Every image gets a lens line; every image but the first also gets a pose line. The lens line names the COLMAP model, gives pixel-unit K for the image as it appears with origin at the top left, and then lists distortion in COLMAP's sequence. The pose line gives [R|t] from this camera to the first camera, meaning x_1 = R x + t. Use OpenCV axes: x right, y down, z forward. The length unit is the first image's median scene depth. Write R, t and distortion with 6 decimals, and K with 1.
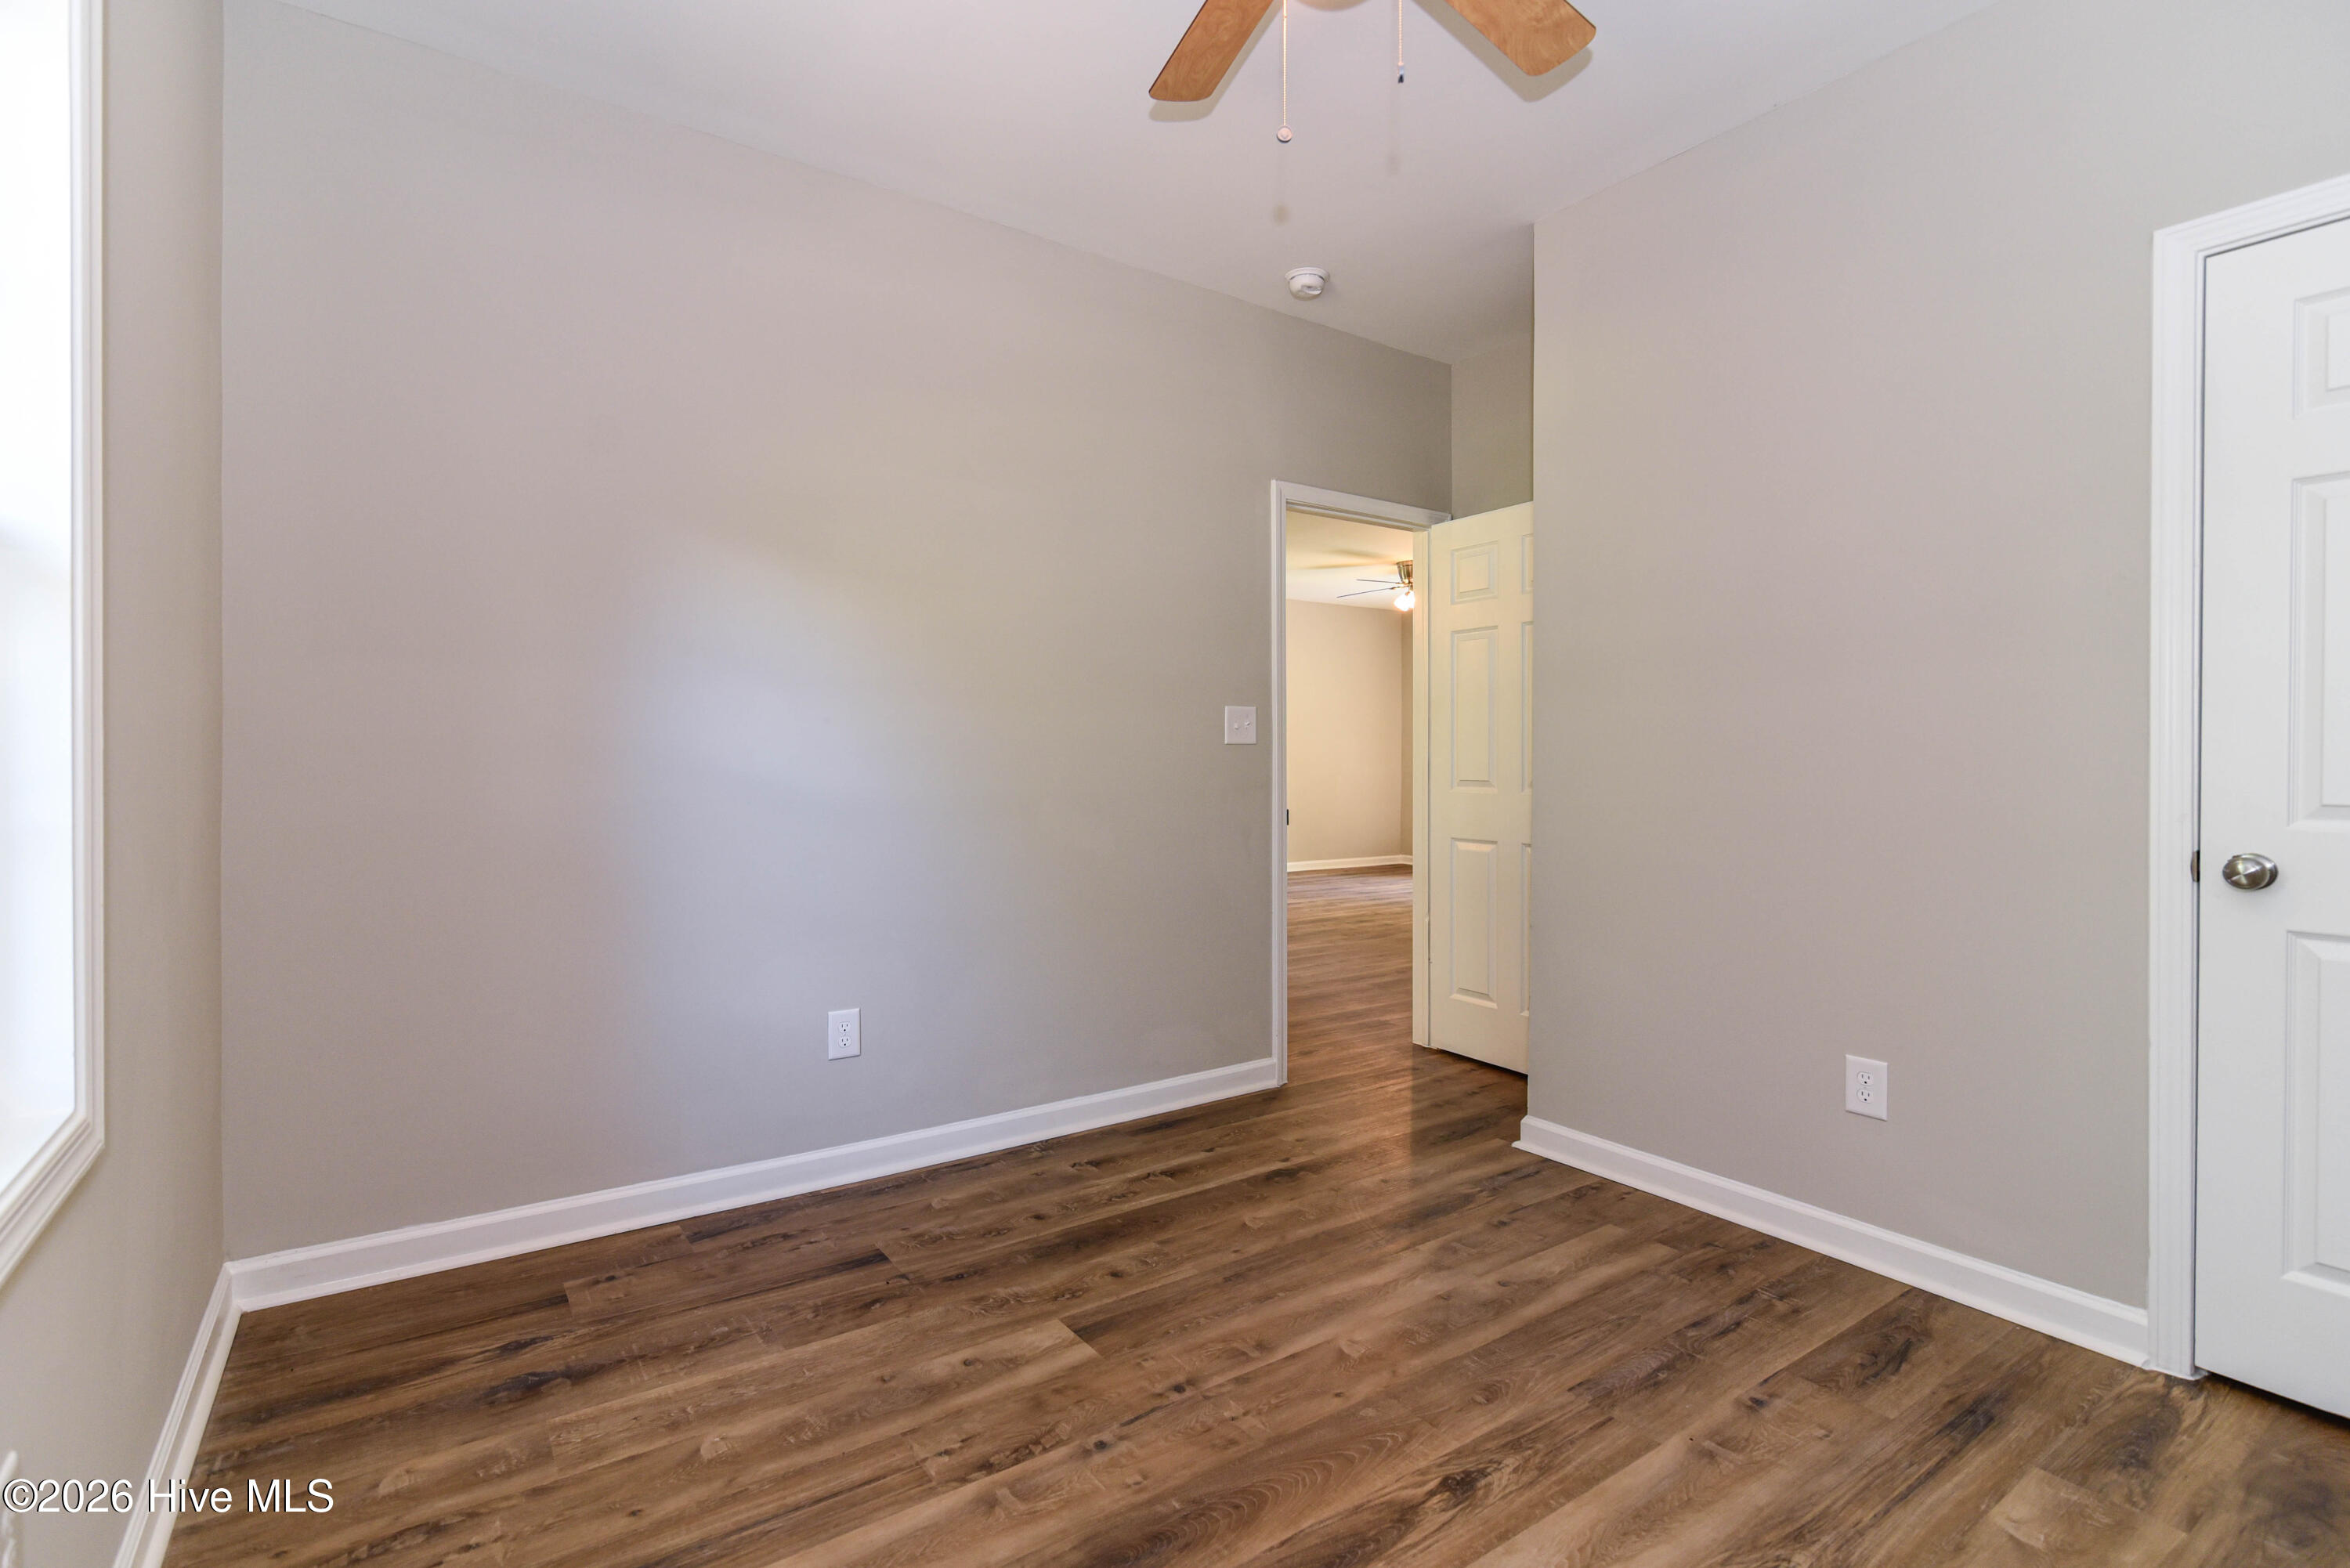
lens RADIAL K [[1111.2, 0, 1172.4], [0, 1111.2, 790.4], [0, 0, 1]] dist [-0.001530, 0.000246]
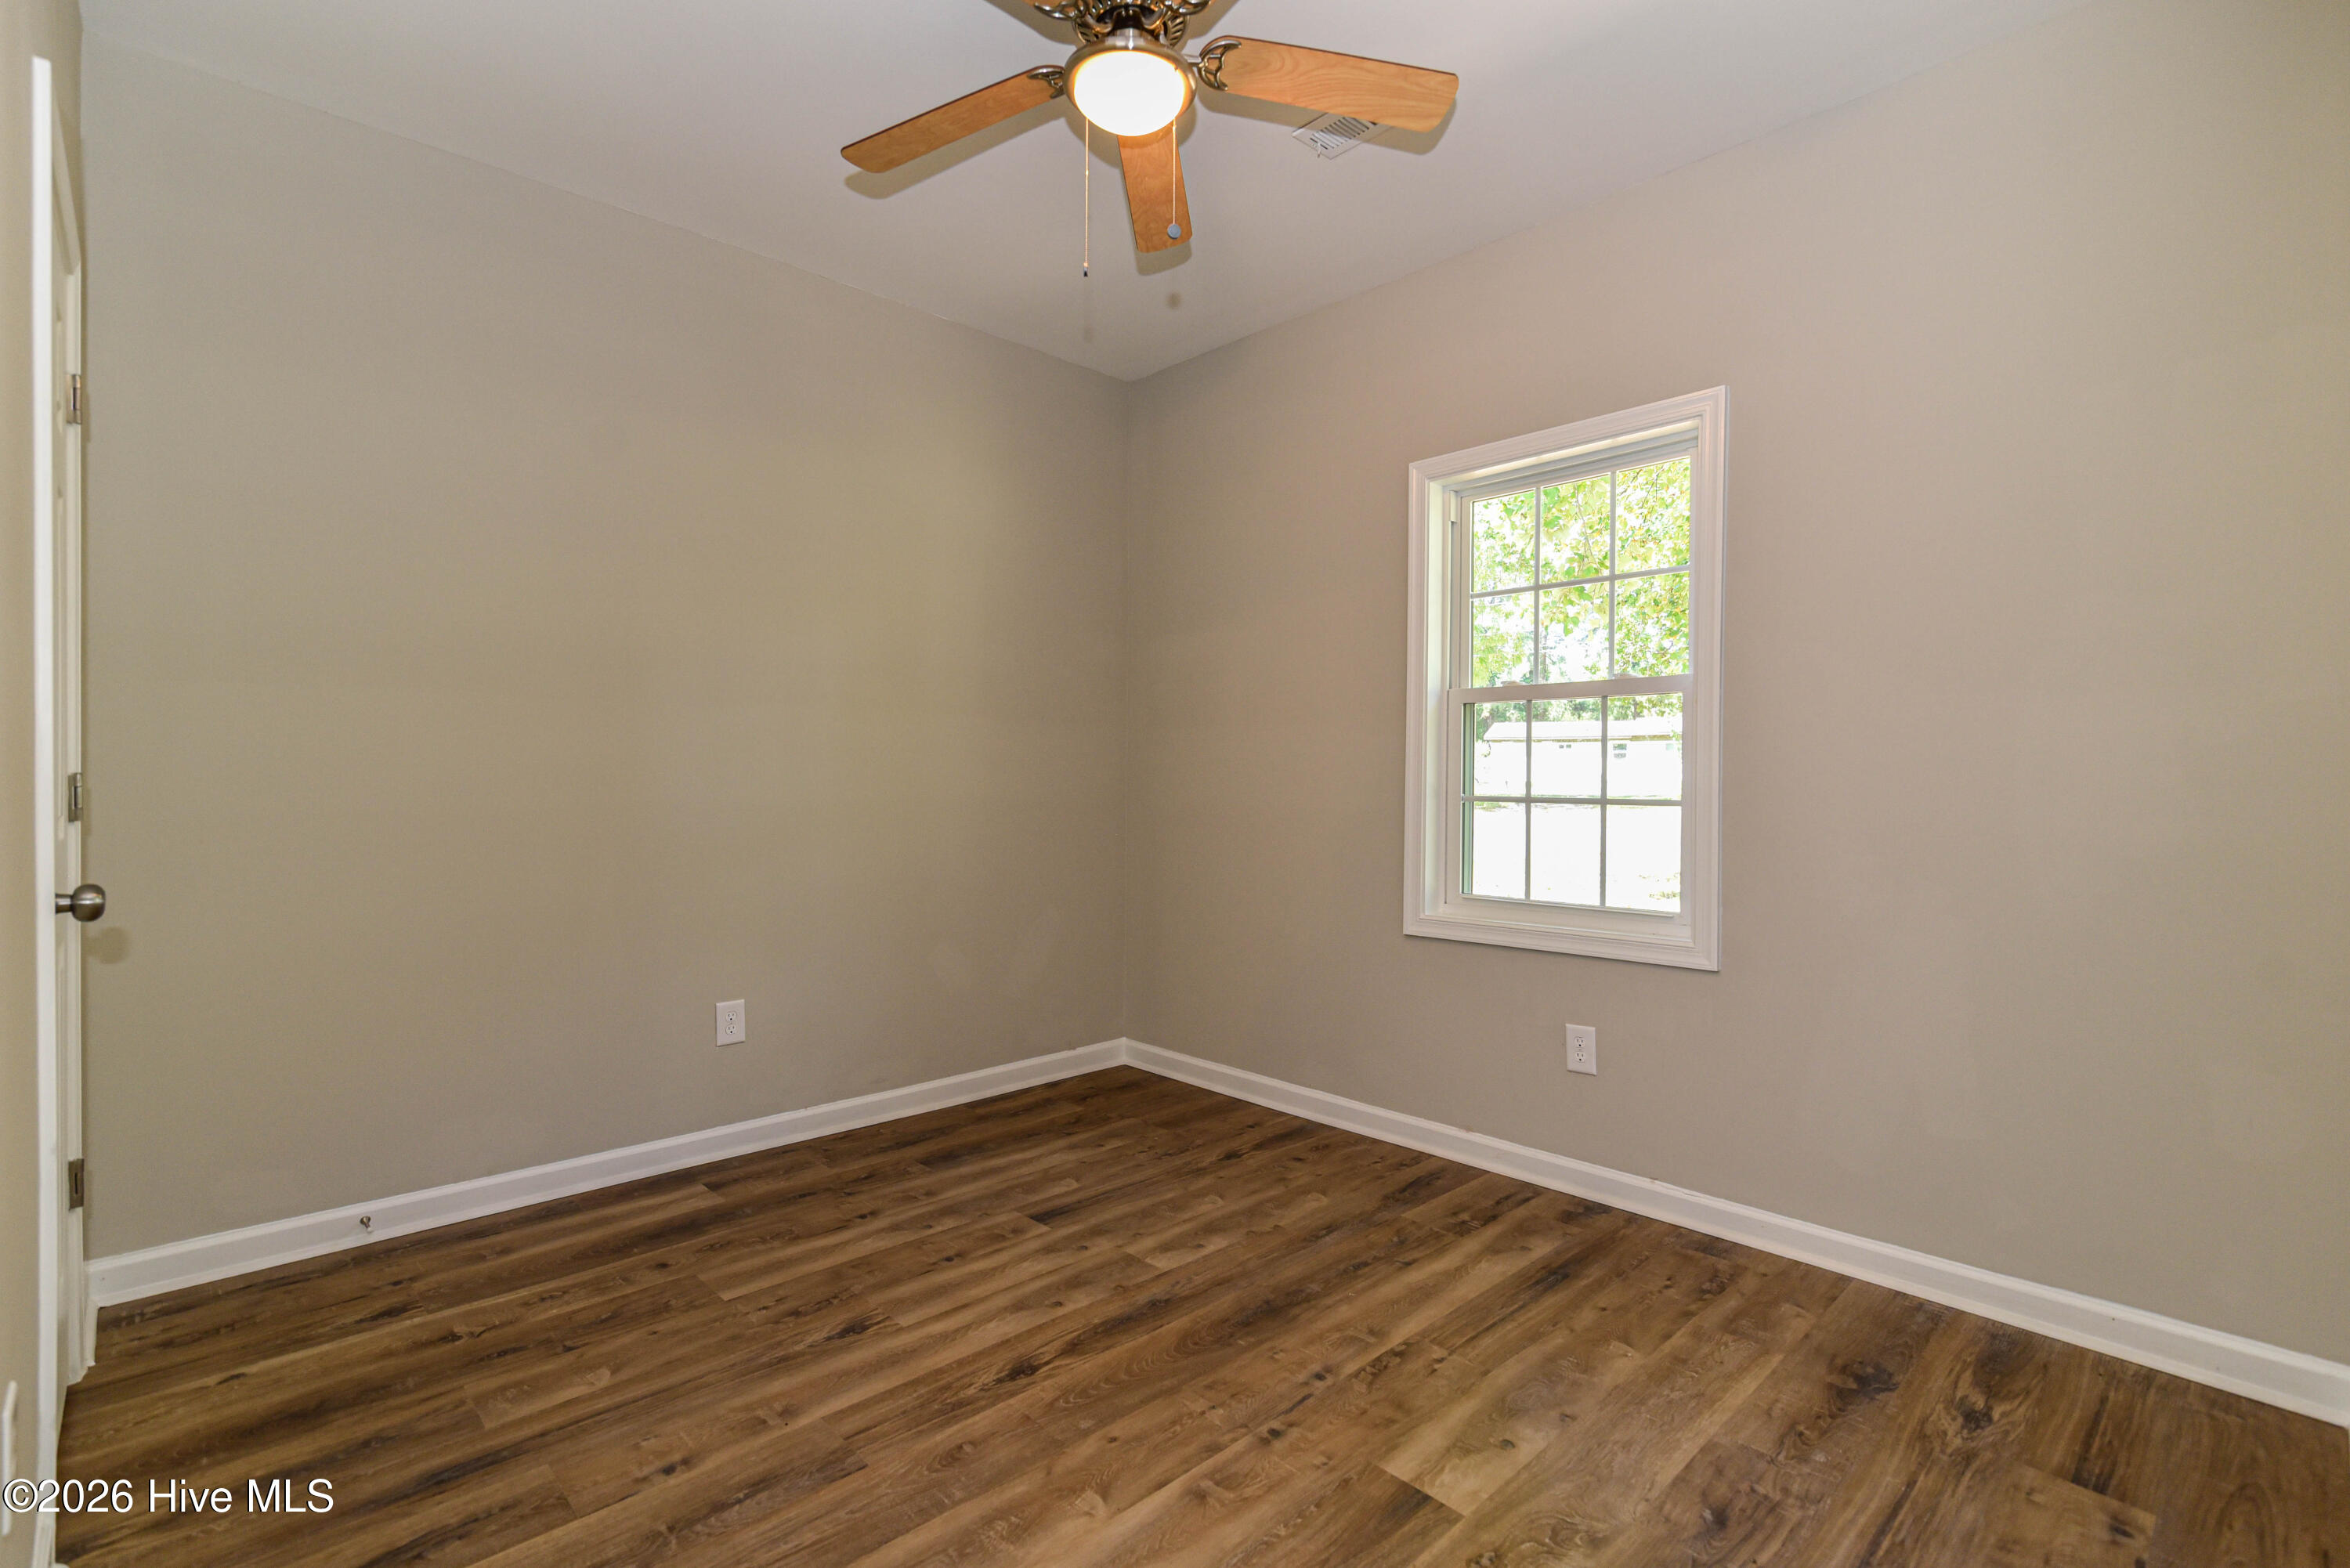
lens RADIAL K [[1111.2, 0, 1172.4], [0, 1111.2, 790.4], [0, 0, 1]] dist [-0.001530, 0.000246]
pose [[-0.988975, -0.006451, -0.147942, 0.252698], [-0.012593, 0.999095, 0.040620, -0.068611], [0.147546, 0.042035, -0.988162, 2.002002]]
